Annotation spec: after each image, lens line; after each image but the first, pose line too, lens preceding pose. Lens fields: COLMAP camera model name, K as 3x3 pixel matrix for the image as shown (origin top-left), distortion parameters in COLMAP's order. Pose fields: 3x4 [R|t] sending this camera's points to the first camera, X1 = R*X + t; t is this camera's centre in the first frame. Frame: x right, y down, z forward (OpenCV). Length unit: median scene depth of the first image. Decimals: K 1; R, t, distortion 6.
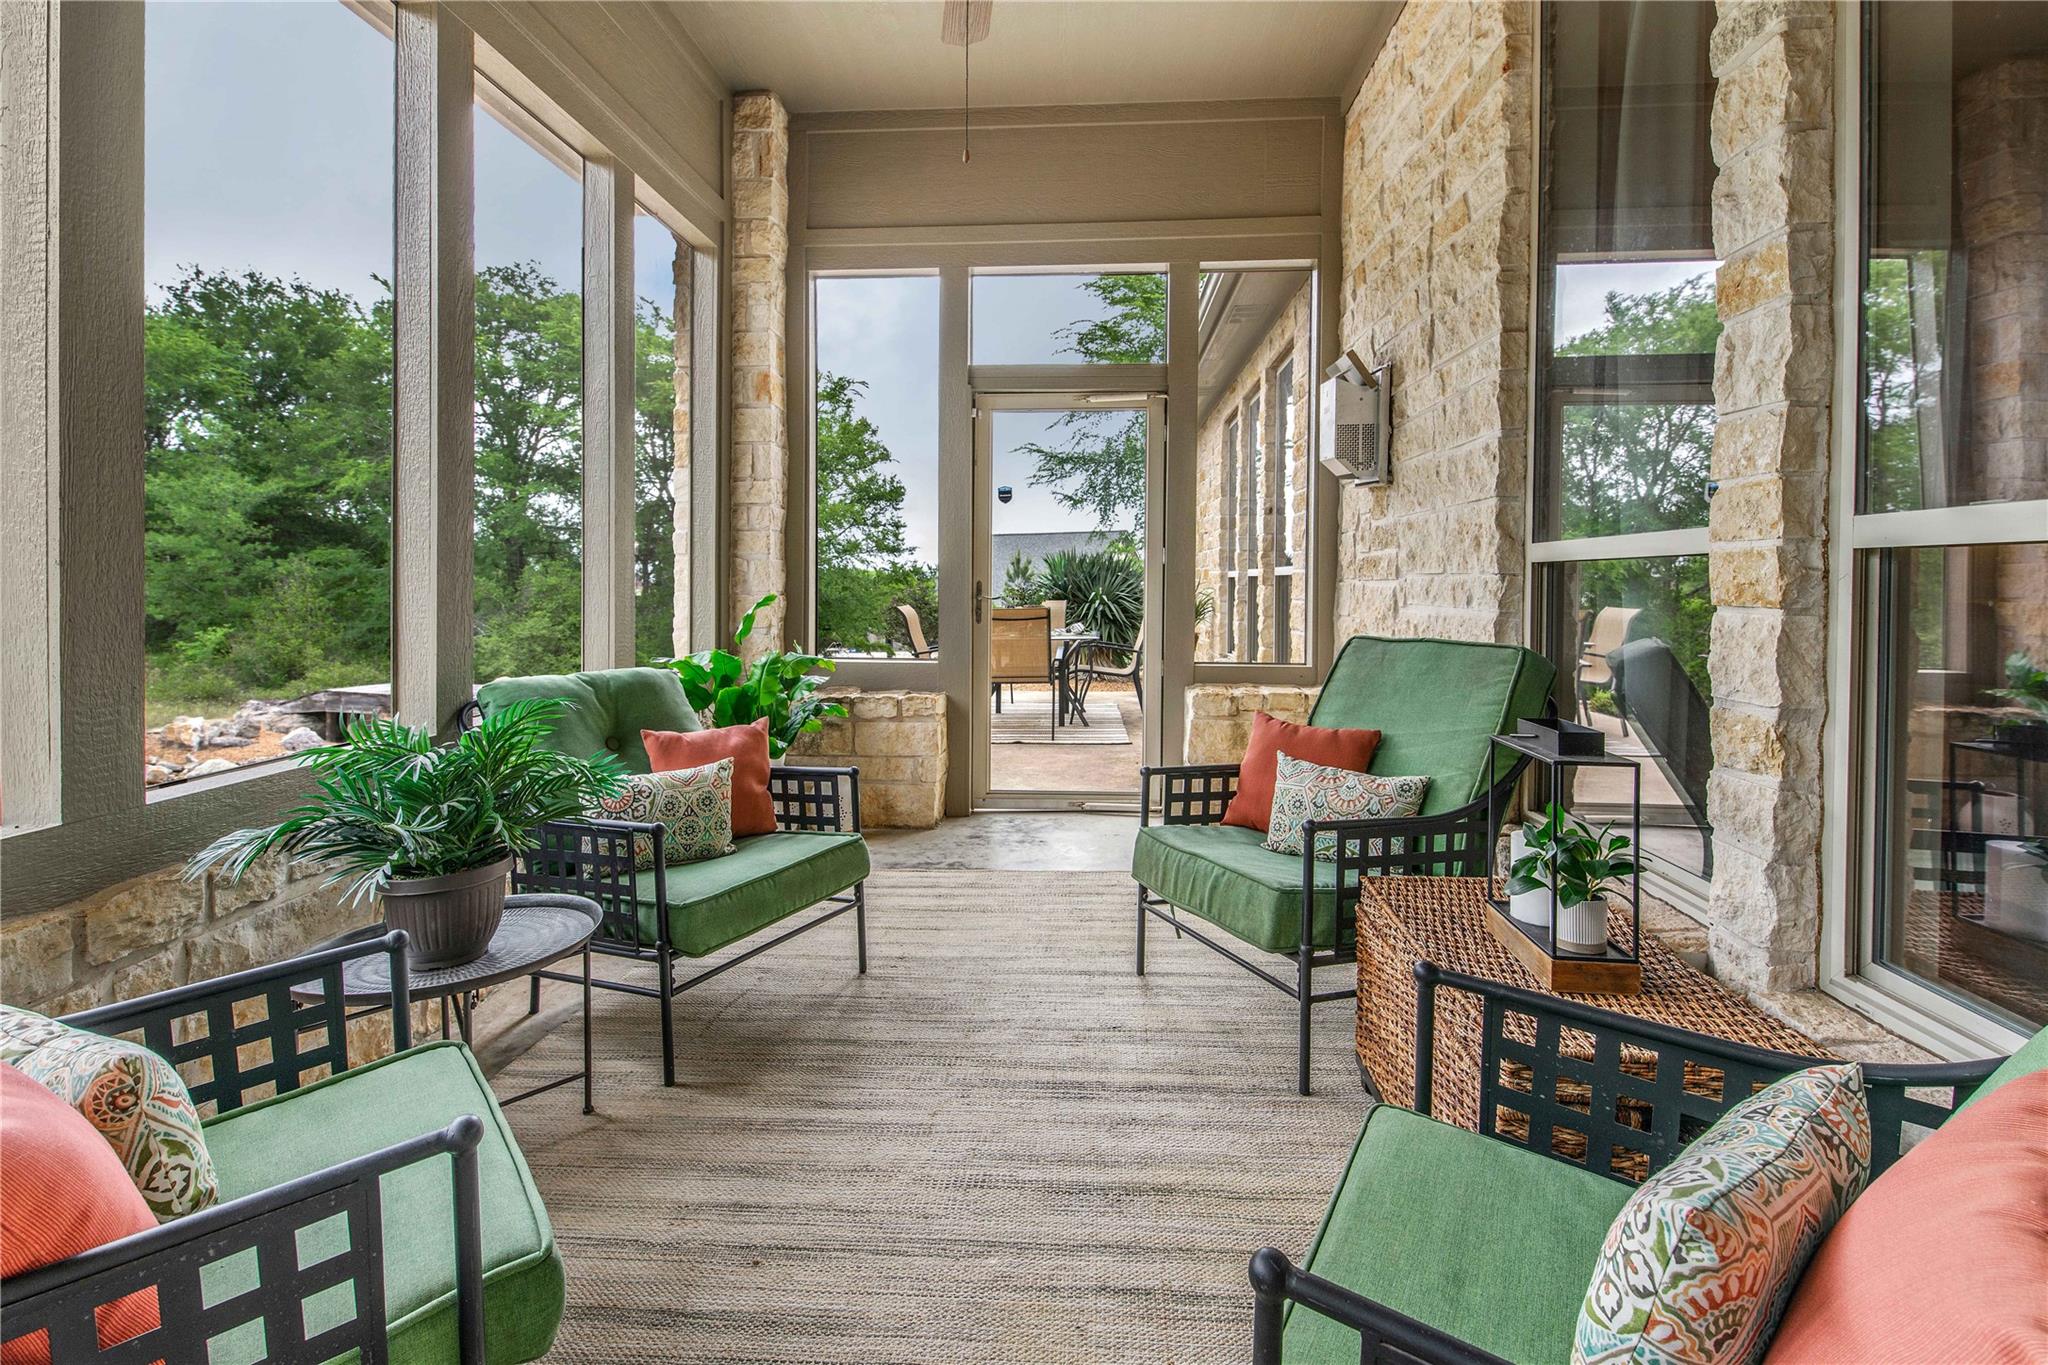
lens RADIAL K [[961.6, 0, 1062.7], [0, 961.6, 595.6], [0, 0, 1]] dist [0.016653, -0.021083]
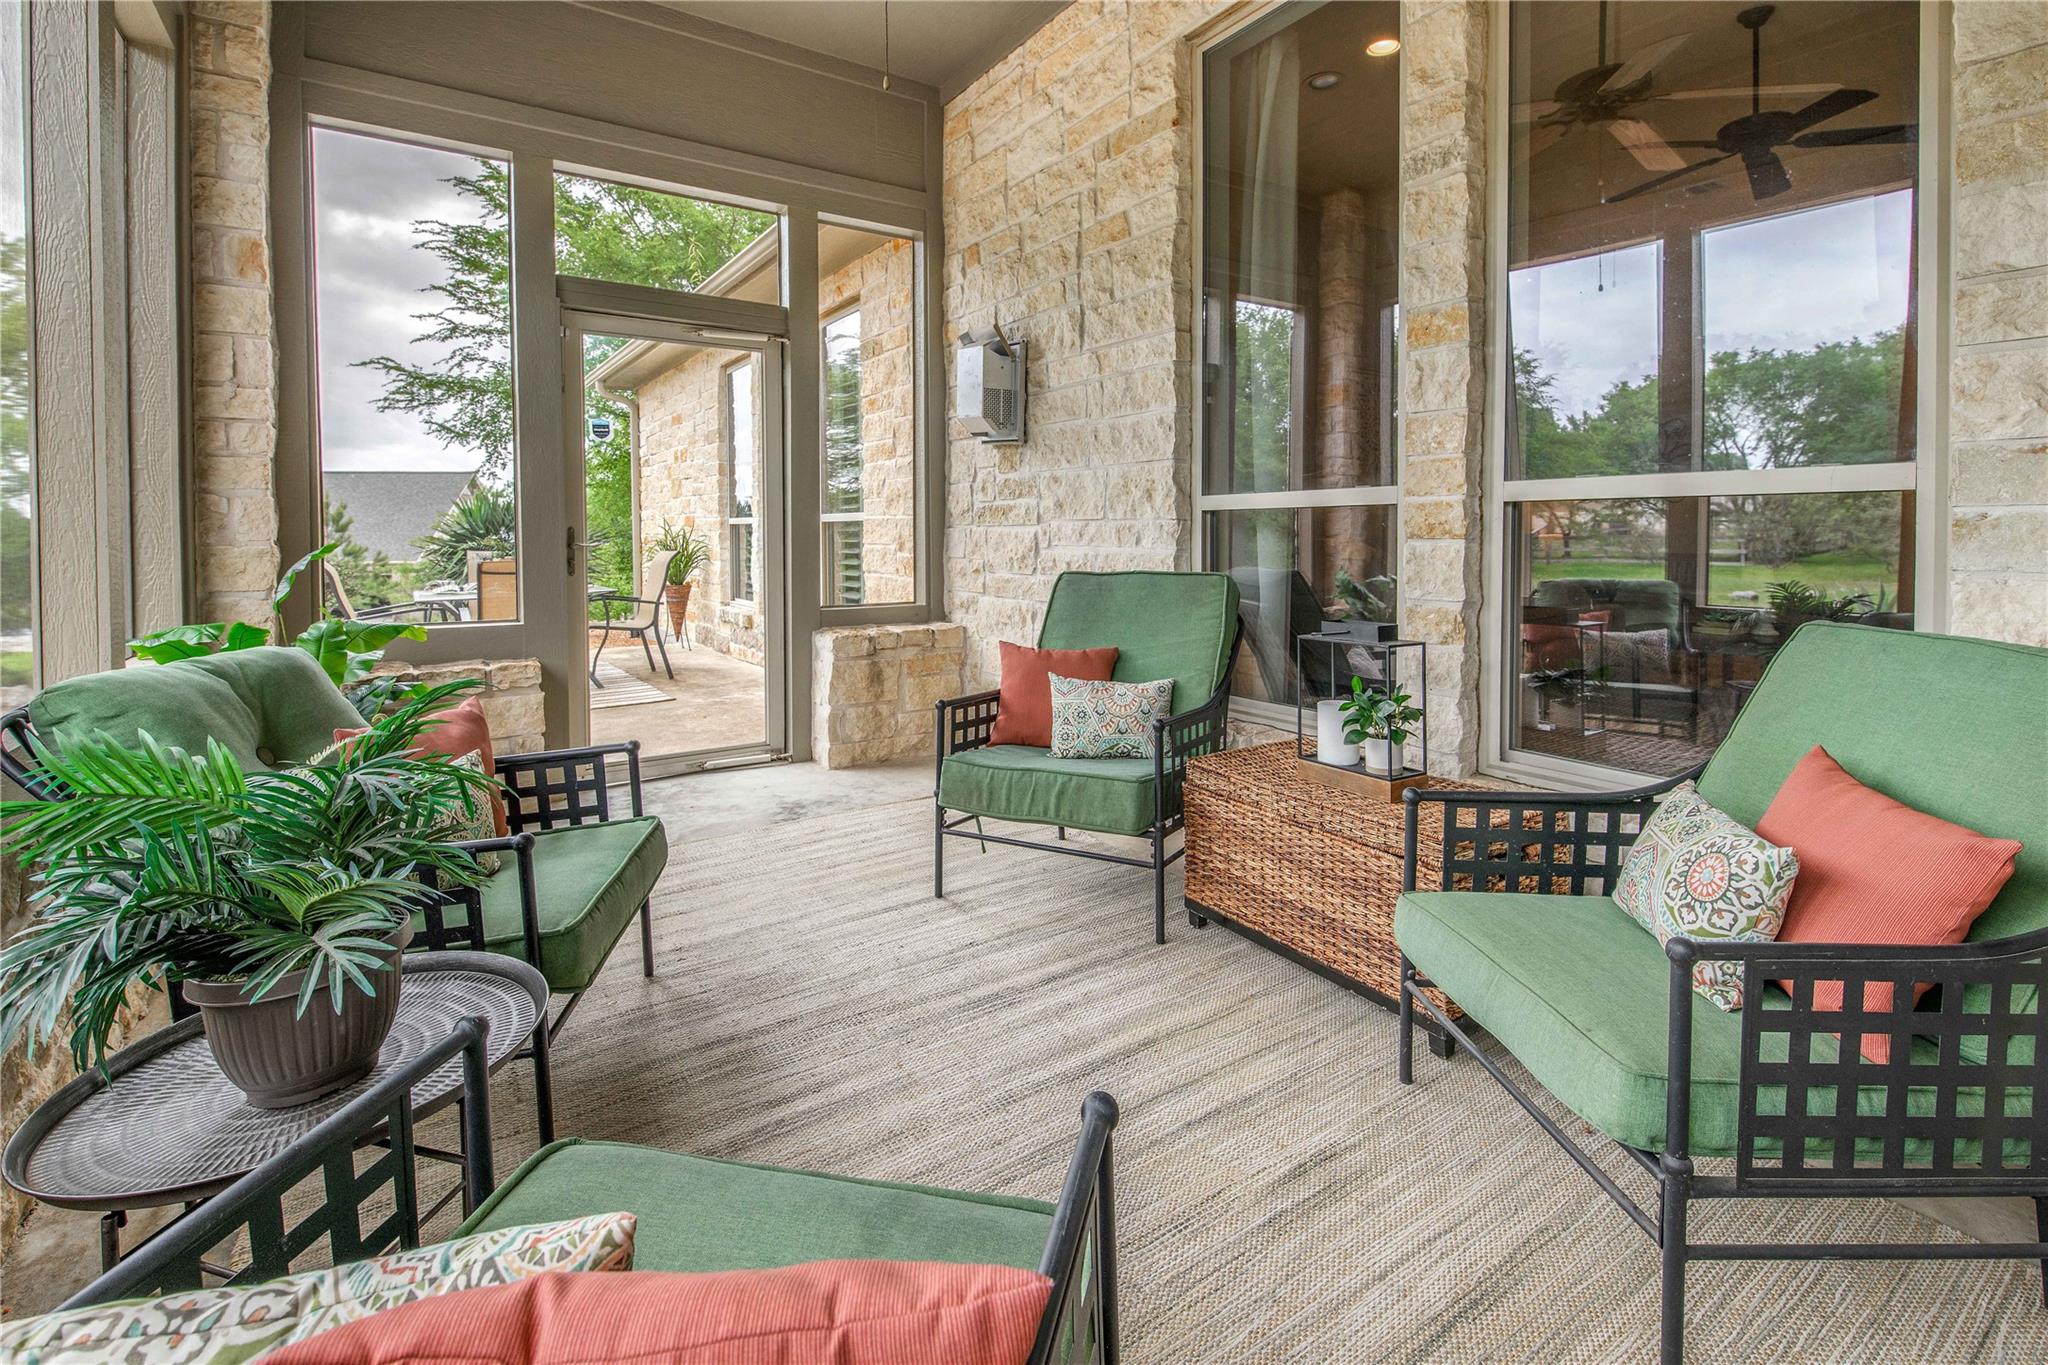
lens RADIAL K [[913.0, 0, 1072.1], [0, 913.0, 564.9], [0, 0, 1]] dist [0.004328, -0.010939]
pose [[0.787302, -0.024253, 0.616090, -0.401694], [0.011644, 0.999633, 0.024471, 0.006816], [-0.616457, -0.012093, 0.787296, 0.123675]]
